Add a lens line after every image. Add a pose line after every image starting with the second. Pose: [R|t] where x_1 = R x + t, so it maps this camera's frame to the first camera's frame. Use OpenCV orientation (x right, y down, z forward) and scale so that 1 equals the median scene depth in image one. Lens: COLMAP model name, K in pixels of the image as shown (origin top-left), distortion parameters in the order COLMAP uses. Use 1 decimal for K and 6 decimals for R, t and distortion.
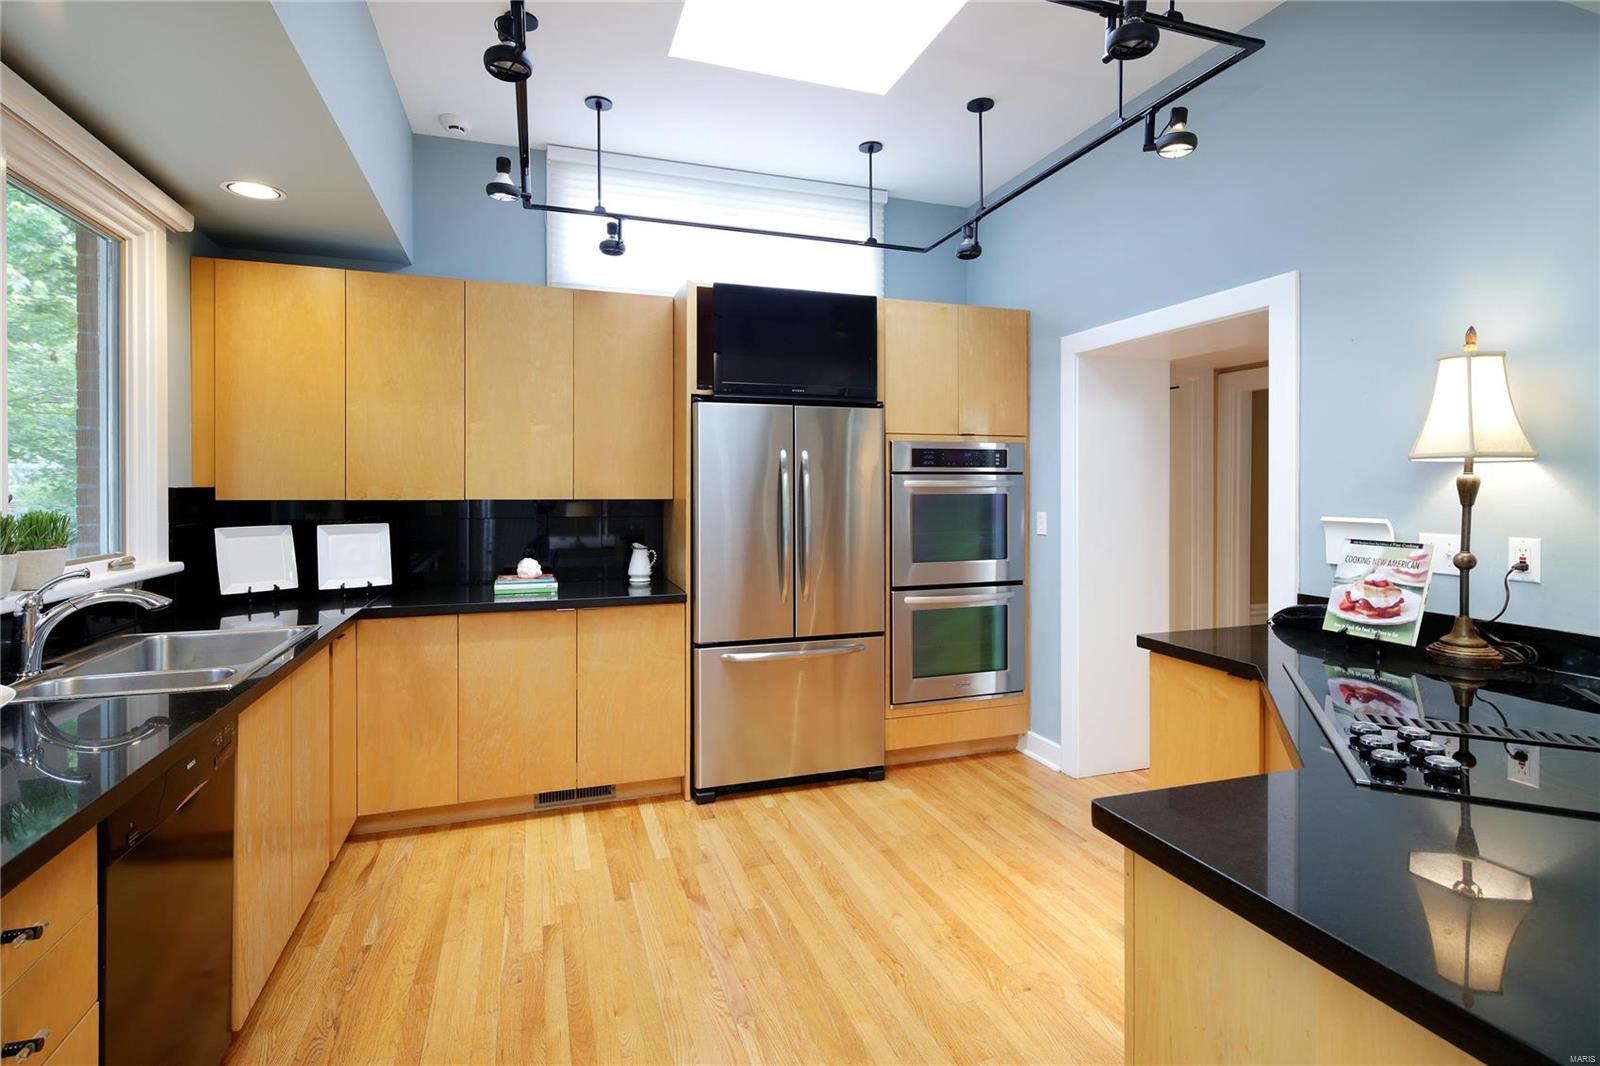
lens RADIAL K [[763.4, 0, 801.4], [0, 763.4, 496.9], [0, 0, 1]] dist [0.000057, 0.000126]
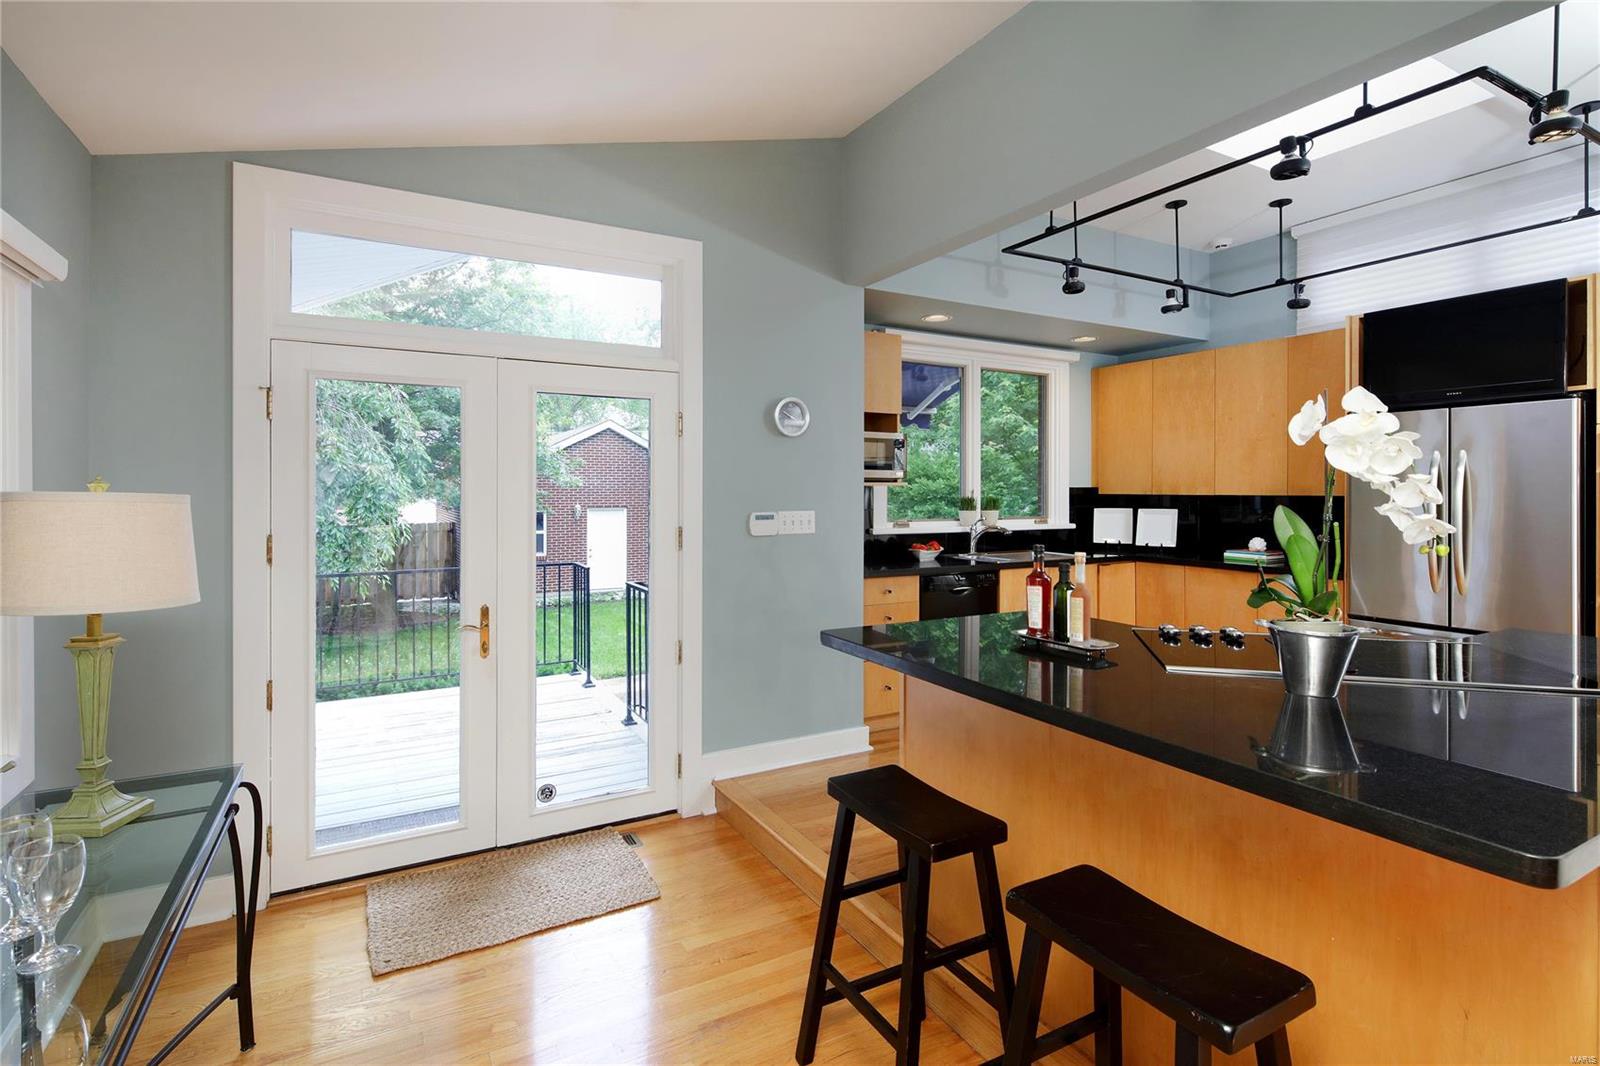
lens RADIAL K [[778.3, 0, 803.2], [0, 778.3, 485.9], [0, 0, 1]] dist [-0.001699, -0.000383]
pose [[0.171014, -0.004063, -0.985260, 0.984971], [-0.010511, 0.999927, -0.005948, 0.003304], [0.985213, 0.011374, 0.170959, -0.066458]]
